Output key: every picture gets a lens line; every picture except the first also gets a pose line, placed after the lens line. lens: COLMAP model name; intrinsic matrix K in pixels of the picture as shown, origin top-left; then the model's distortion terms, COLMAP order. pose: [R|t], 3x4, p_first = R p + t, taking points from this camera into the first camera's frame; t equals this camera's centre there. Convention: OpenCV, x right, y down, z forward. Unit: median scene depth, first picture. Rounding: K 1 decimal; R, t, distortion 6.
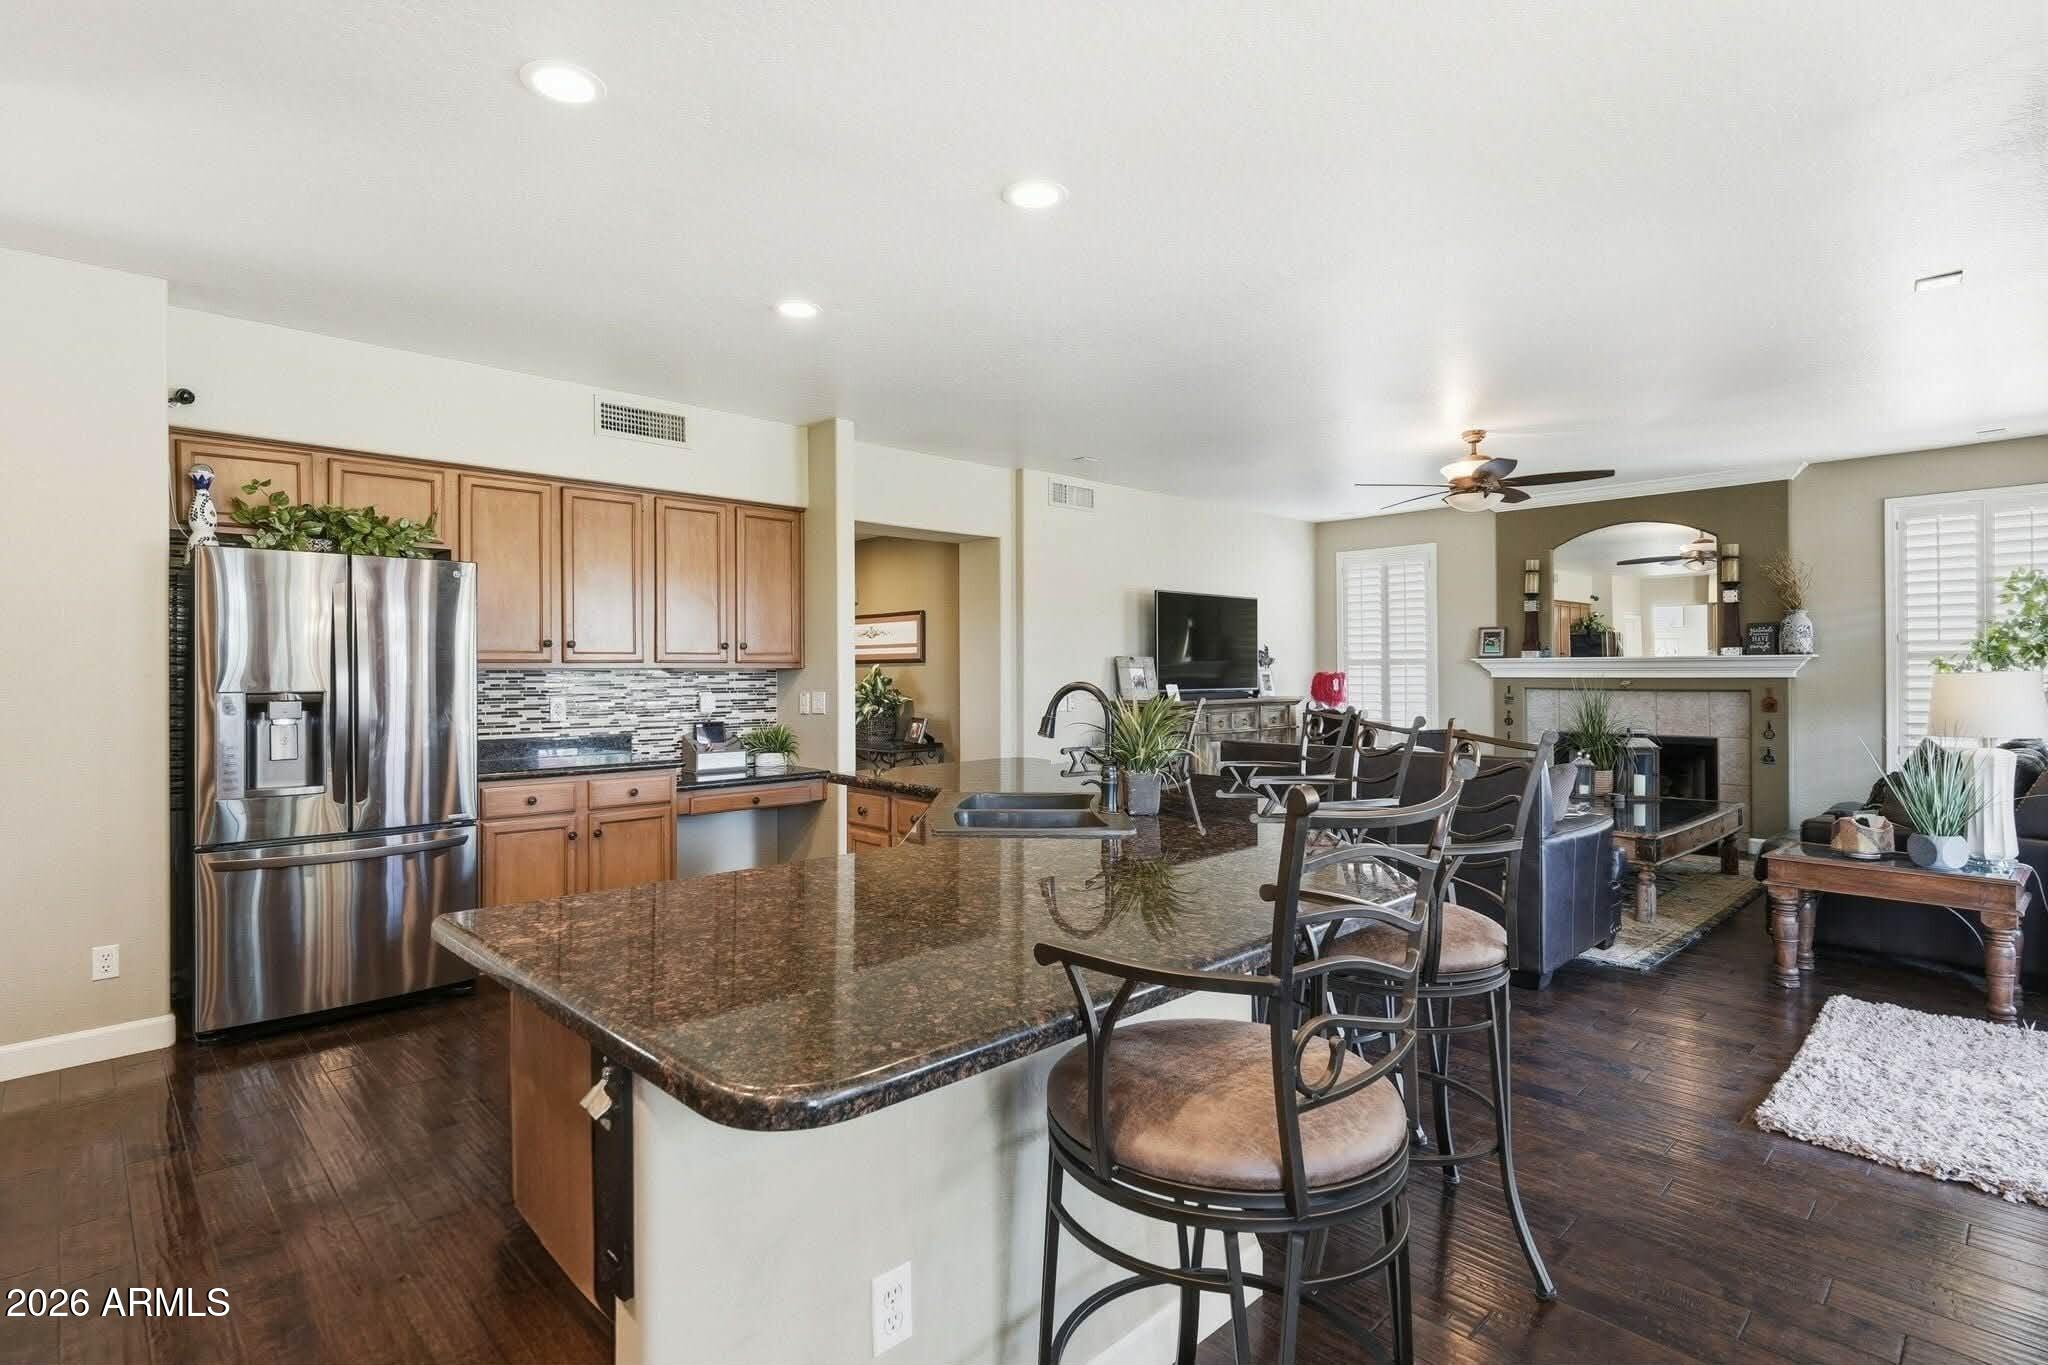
lens RADIAL K [[996.9, 0, 963.1], [0, 996.9, 668.9], [0, 0, 1]] dist [-0.004498, 0.005483]
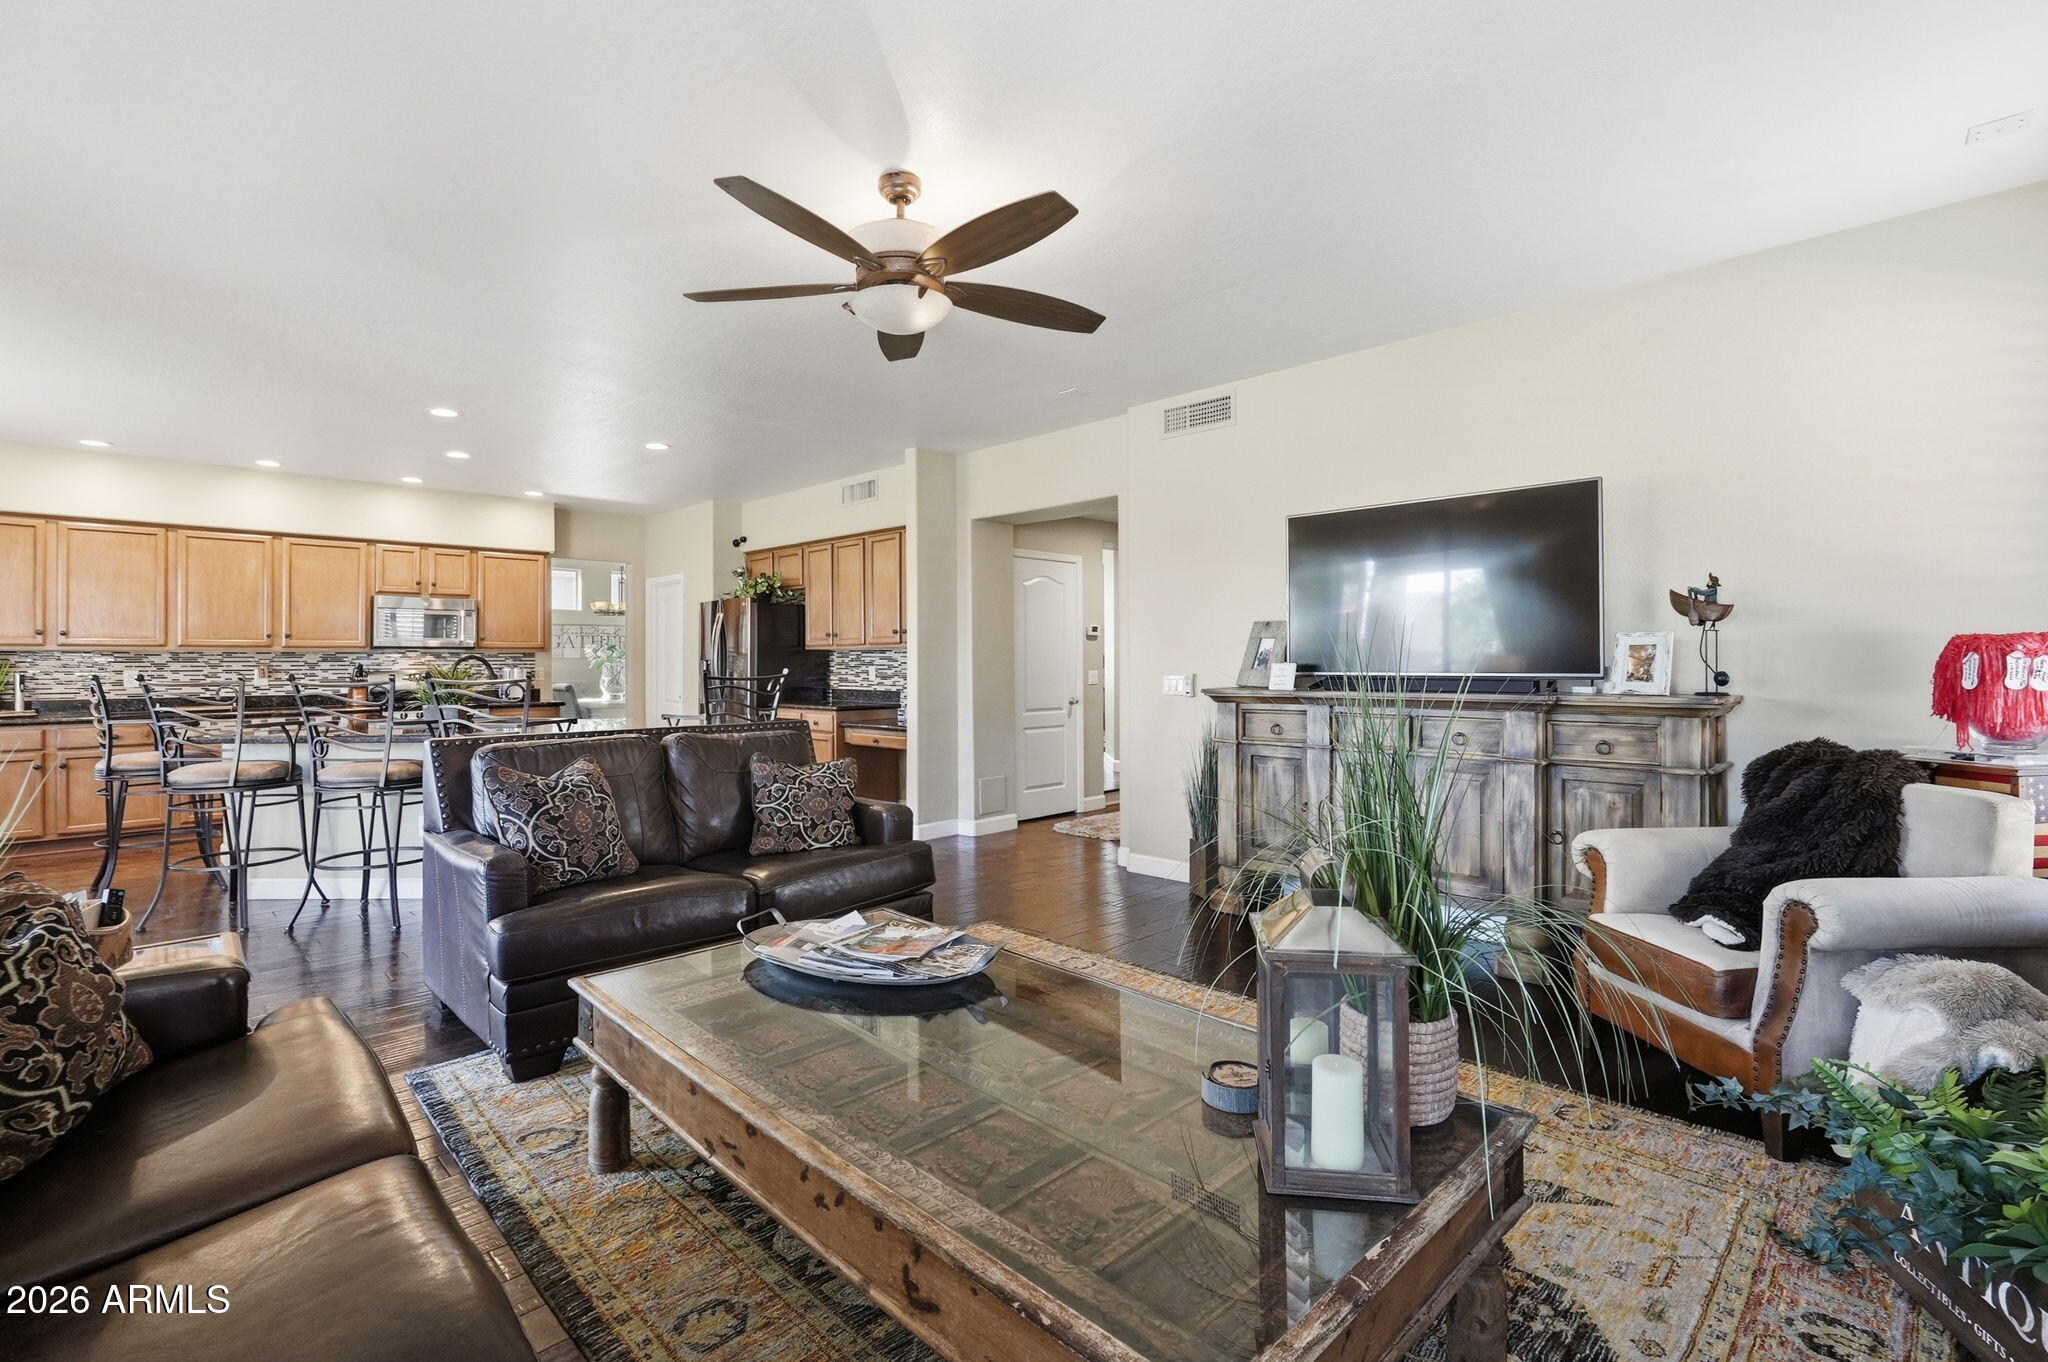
lens RADIAL K [[934.5, 0, 1016.3], [0, 934.5, 665.3], [0, 0, 1]] dist [-0.001834, 0.001632]
pose [[0.046493, 0.003510, -0.998912, 1.039145], [0.000258, 0.999994, 0.003526, 0.019751], [0.998919, -0.000421, 0.046491, 1.053884]]
